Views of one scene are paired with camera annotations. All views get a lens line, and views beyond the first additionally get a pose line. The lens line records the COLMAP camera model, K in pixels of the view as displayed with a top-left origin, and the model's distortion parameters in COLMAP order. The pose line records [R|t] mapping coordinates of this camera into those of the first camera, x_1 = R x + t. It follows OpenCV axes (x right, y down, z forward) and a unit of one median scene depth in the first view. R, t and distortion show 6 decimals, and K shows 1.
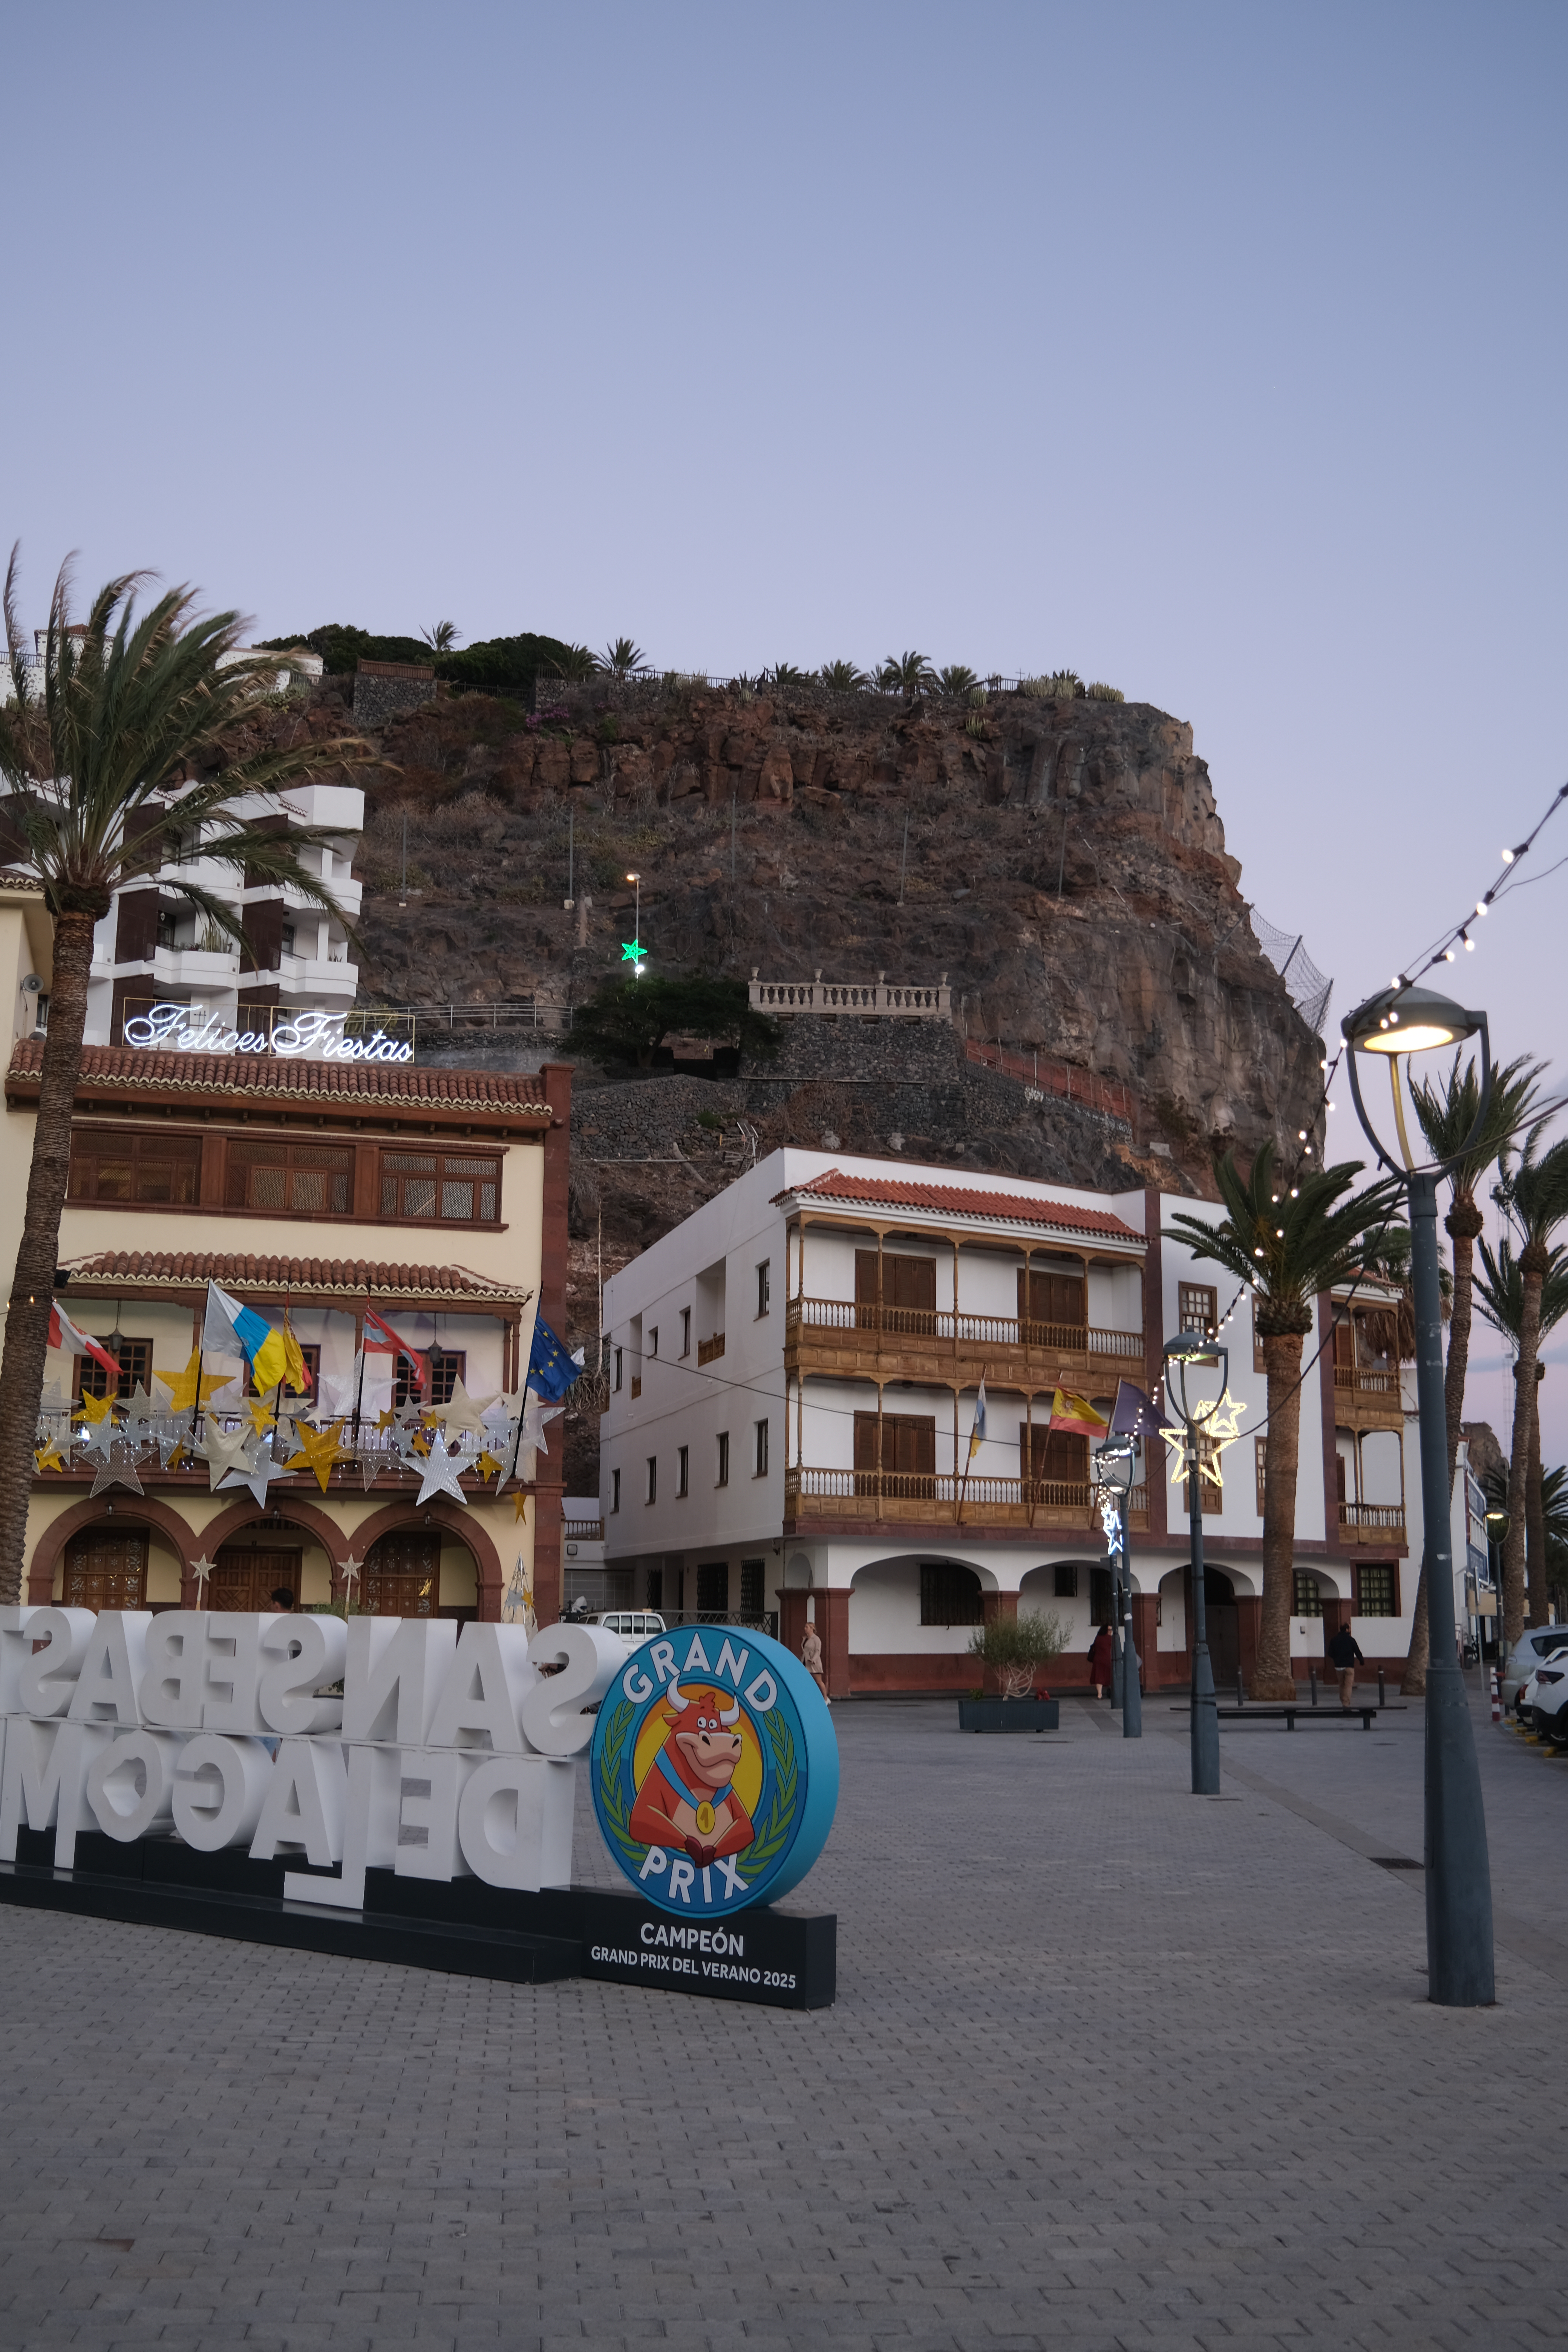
lens RADIAL K [[2383.0, 0, 784.0], [0, 2383.0, 1176.0], [0, 0, 1]] dist [-0.016871, -0.012590]
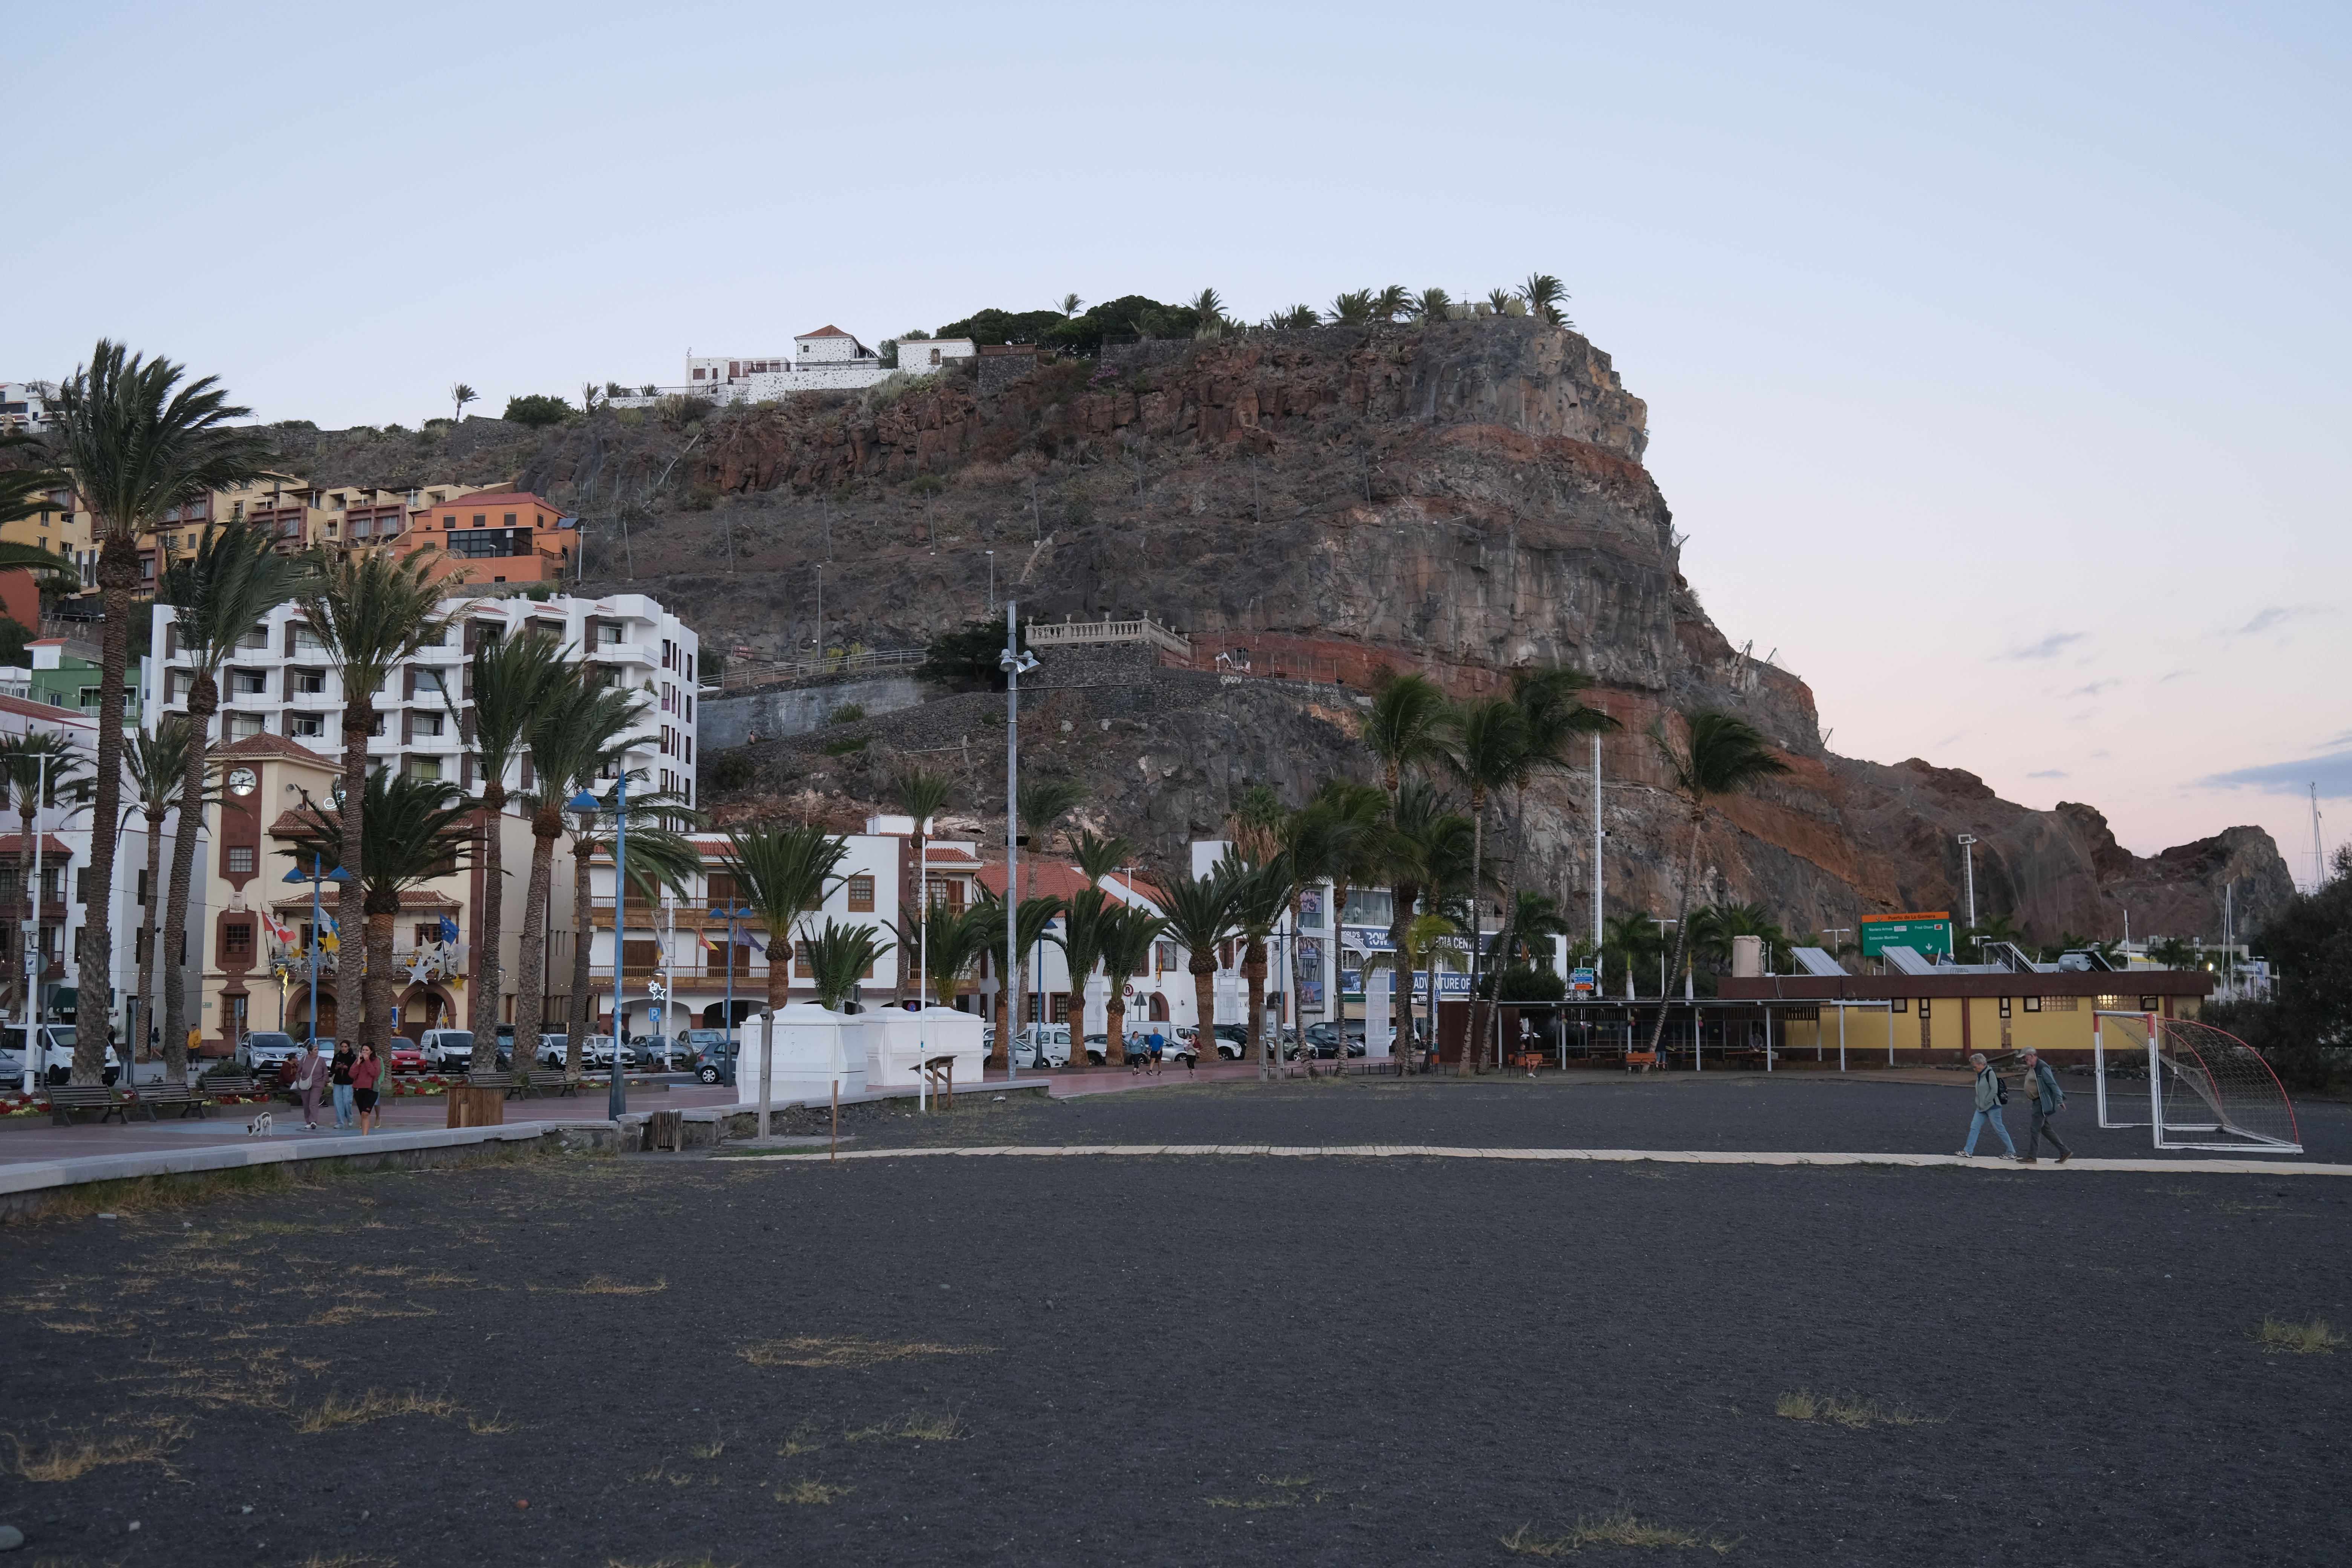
lens RADIAL K [[2383.0, 0, 1174.3], [0, 2383.0, 833.9], [0, 0, 1]] dist [-0.016871, -0.012590]
pose [[0.935722, -0.035599, -0.350937, 0.512499], [0.073013, 0.992895, 0.093960, -0.069874], [0.345098, -0.113543, 0.931673, -0.373101]]
